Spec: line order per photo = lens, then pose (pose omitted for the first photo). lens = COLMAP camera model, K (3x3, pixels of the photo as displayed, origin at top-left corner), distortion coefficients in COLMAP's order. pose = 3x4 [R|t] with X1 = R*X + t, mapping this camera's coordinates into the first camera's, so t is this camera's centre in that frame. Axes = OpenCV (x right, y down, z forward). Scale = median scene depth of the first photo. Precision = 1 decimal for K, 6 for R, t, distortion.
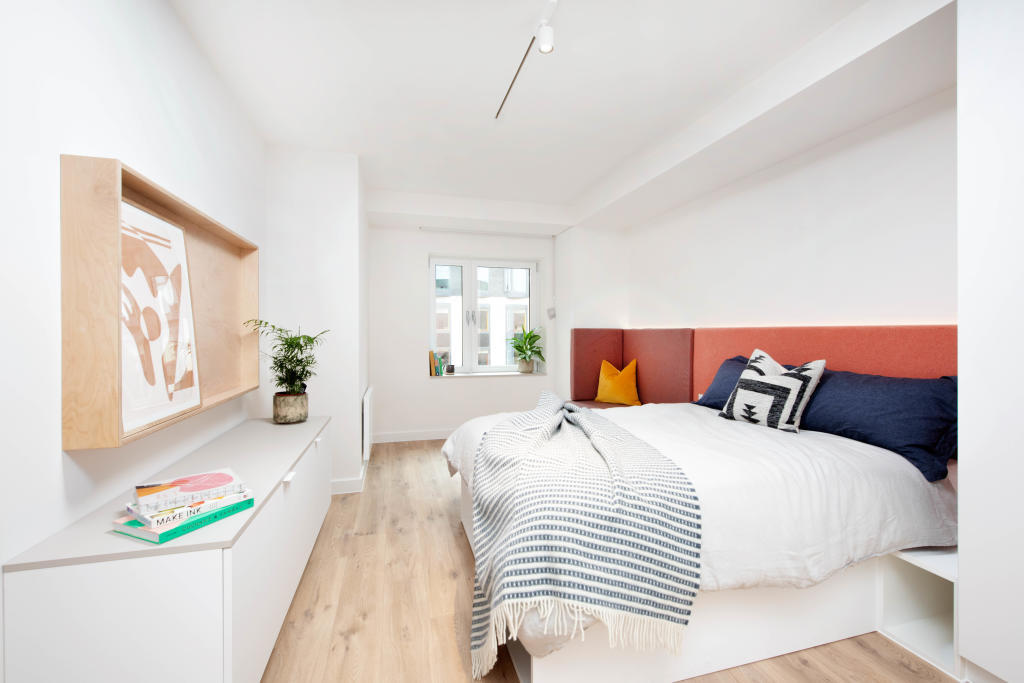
lens RADIAL K [[431.4, 0, 512.0], [0, 431.4, 341.5], [0, 0, 1]] dist [-0.001369, -0.000192]
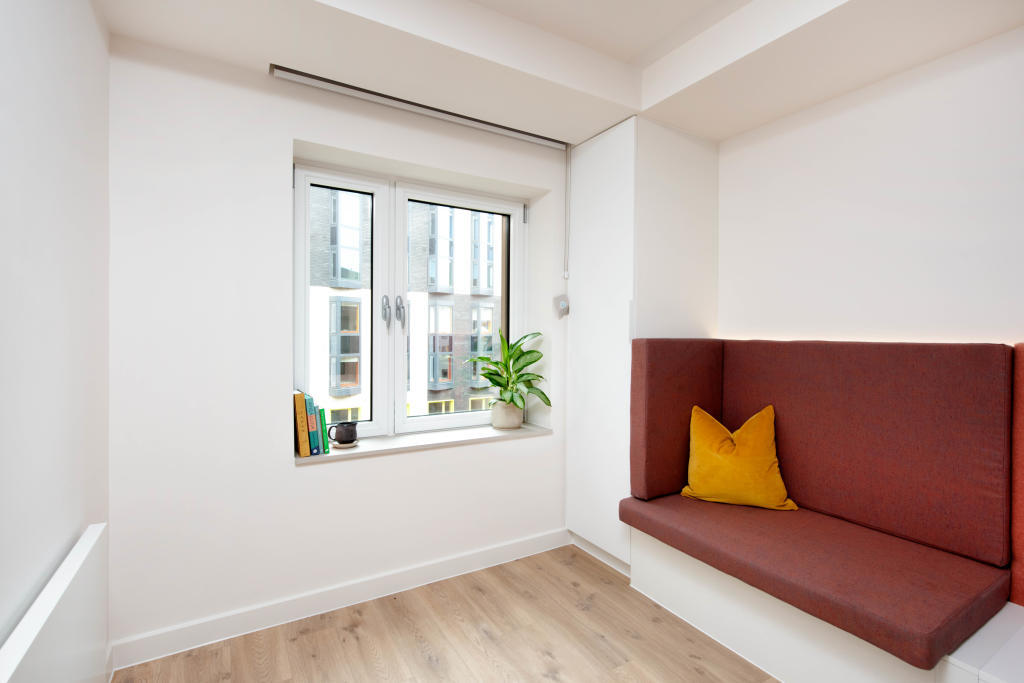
lens RADIAL K [[498.6, 0, 512.0], [0, 498.6, 341.5], [0, 0, 1]] dist [0.011032, 0.000086]
pose [[0.966692, 0.001419, 0.255940, -0.121051], [-0.000097, 0.999987, -0.005178, -0.024653], [-0.255944, 0.004981, 0.966679, 0.531099]]
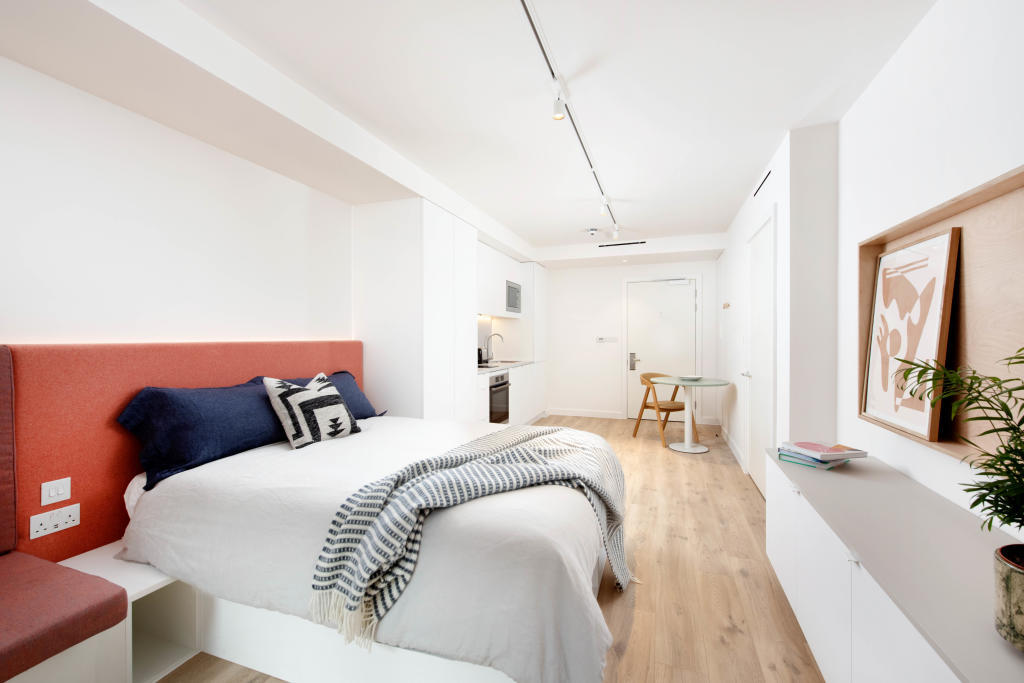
lens RADIAL K [[431.4, 0, 512.0], [0, 431.4, 341.5], [0, 0, 1]] dist [-0.001369, -0.000192]
pose [[-0.822937, 0.003088, 0.568124, -0.258954], [0.014481, 0.999774, 0.015541, -0.032241], [-0.567948, 0.021016, -0.822796, 1.055305]]
